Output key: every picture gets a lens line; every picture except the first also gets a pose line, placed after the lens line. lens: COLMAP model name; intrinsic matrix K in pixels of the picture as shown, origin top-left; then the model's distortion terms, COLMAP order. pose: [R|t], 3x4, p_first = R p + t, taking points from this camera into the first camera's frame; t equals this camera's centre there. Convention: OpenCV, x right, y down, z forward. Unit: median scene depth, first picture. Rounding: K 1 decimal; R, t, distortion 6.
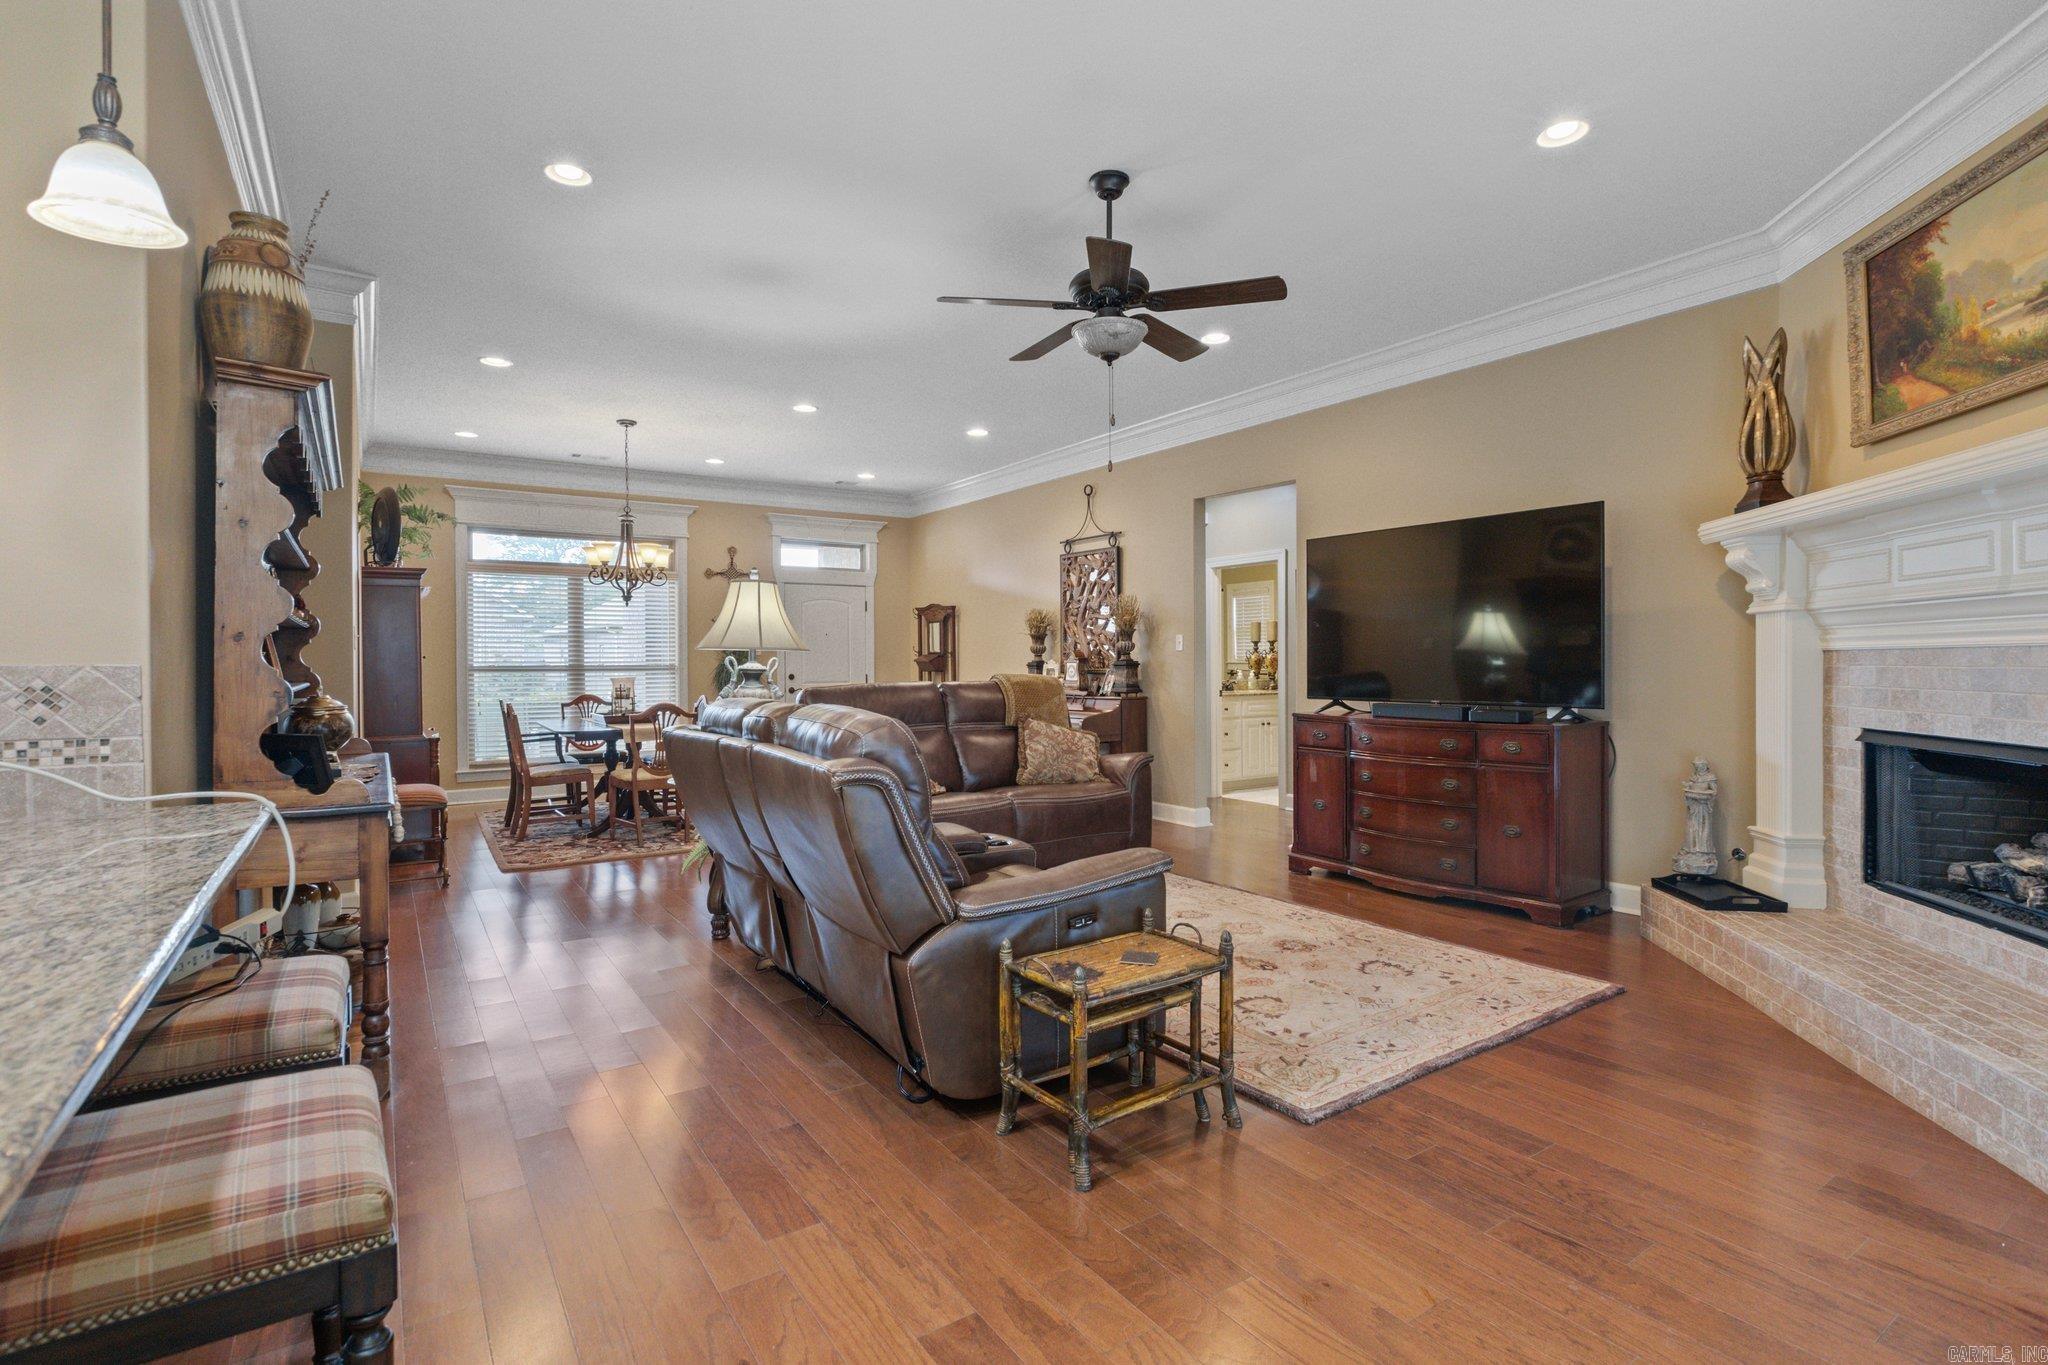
lens RADIAL K [[978.5, 0, 1024.8], [0, 978.5, 667.6], [0, 0, 1]] dist [-0.005533, -0.000401]
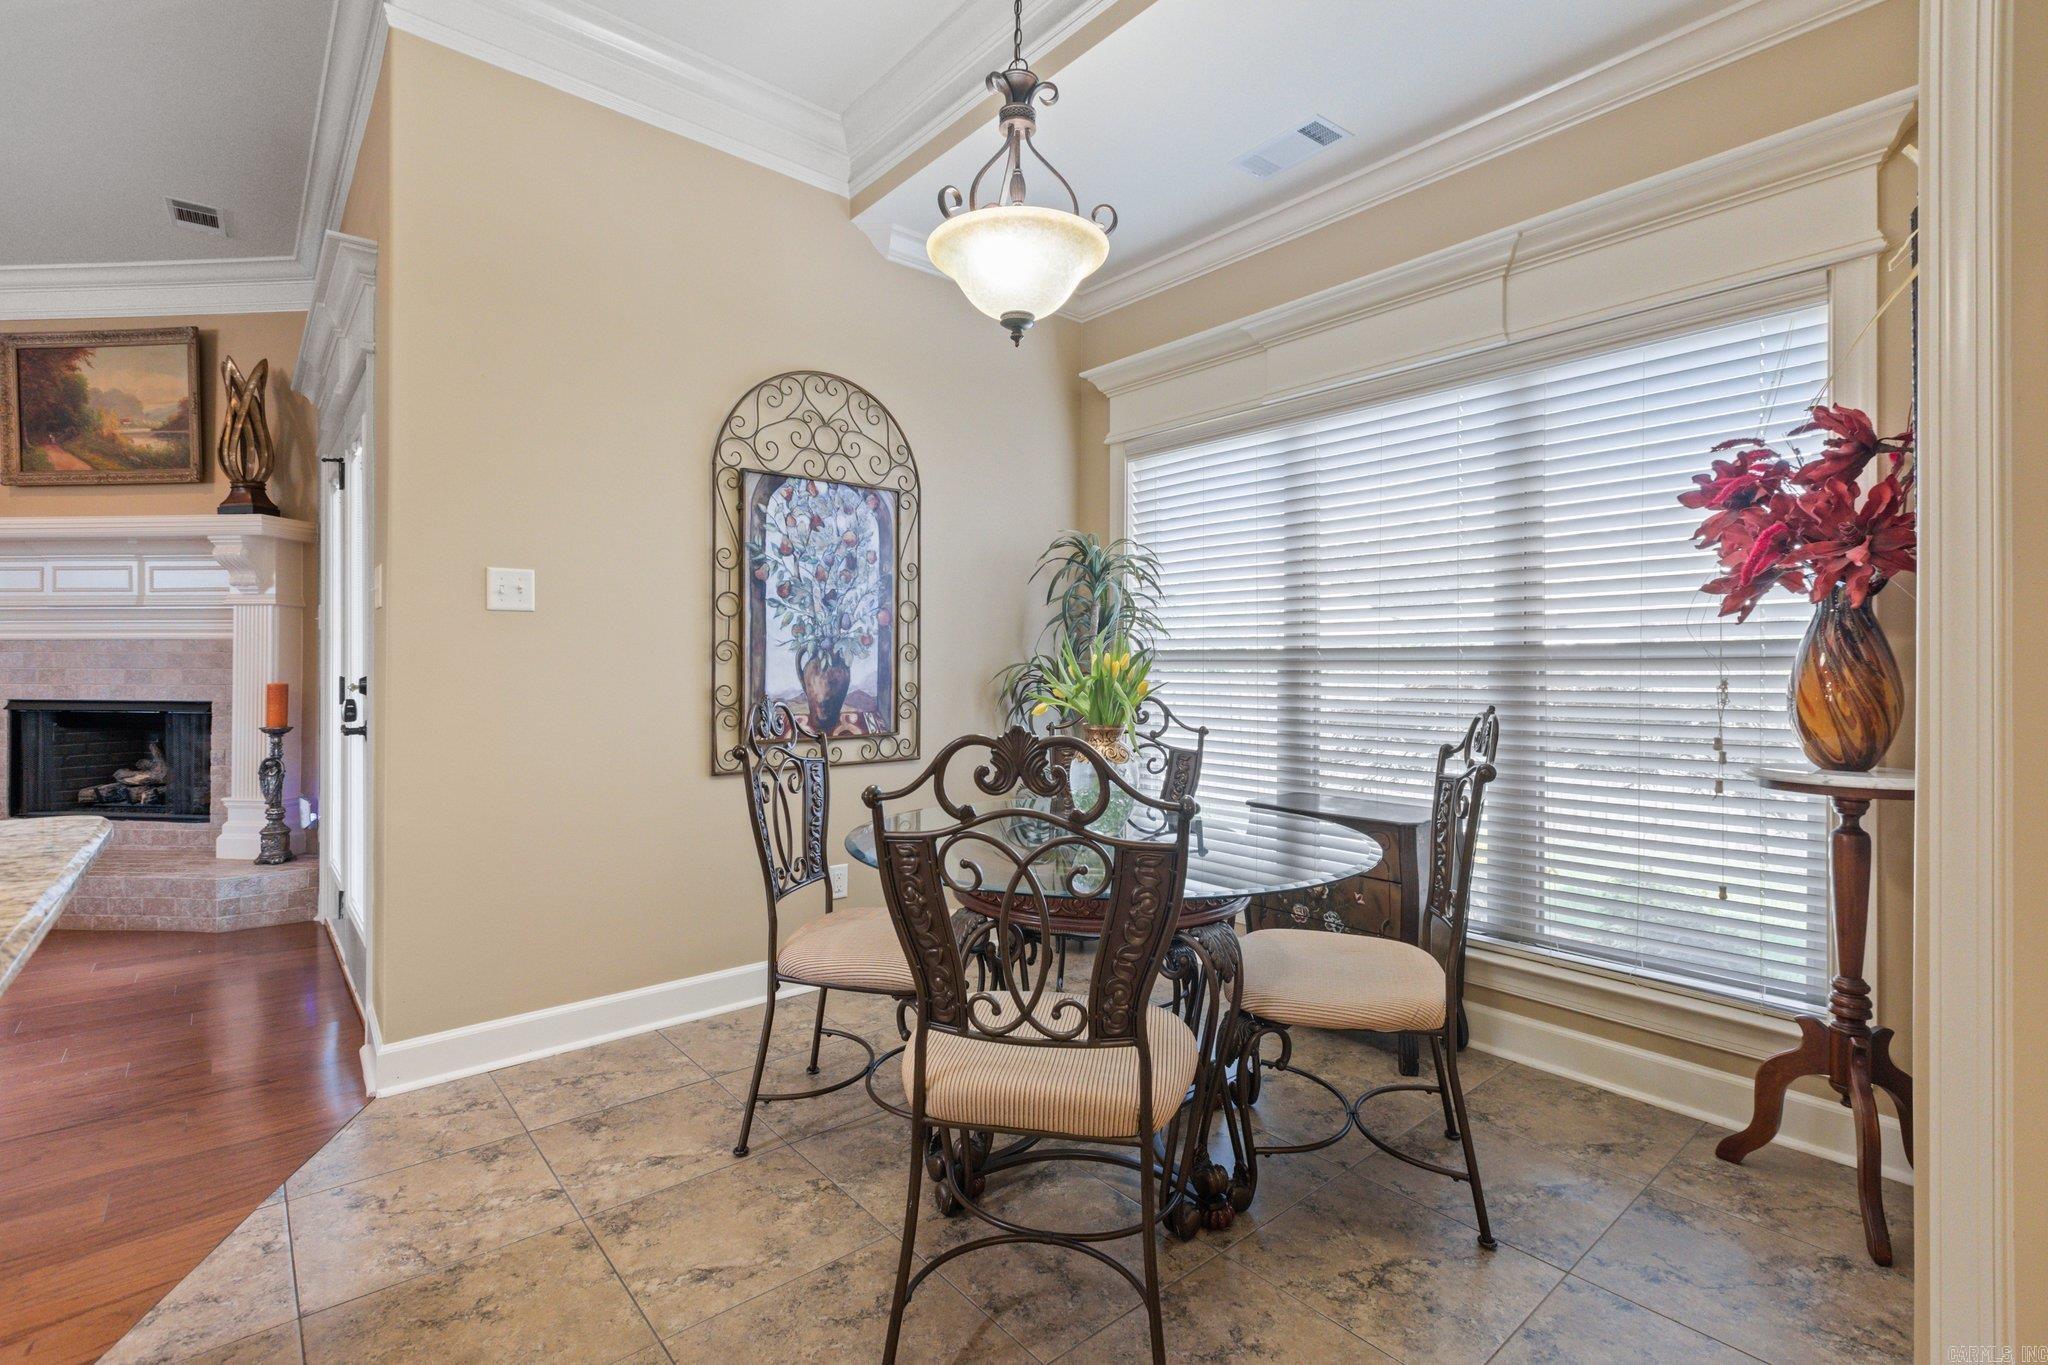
lens RADIAL K [[932.7, 0, 1024.9], [0, 932.7, 663.0], [0, 0, 1]] dist [-0.001379, -0.000192]
pose [[-0.113412, 0.003519, 0.993542, -0.373541], [0.002866, 0.999991, -0.003215, 0.014227], [-0.993544, 0.002483, -0.113421, -0.151402]]
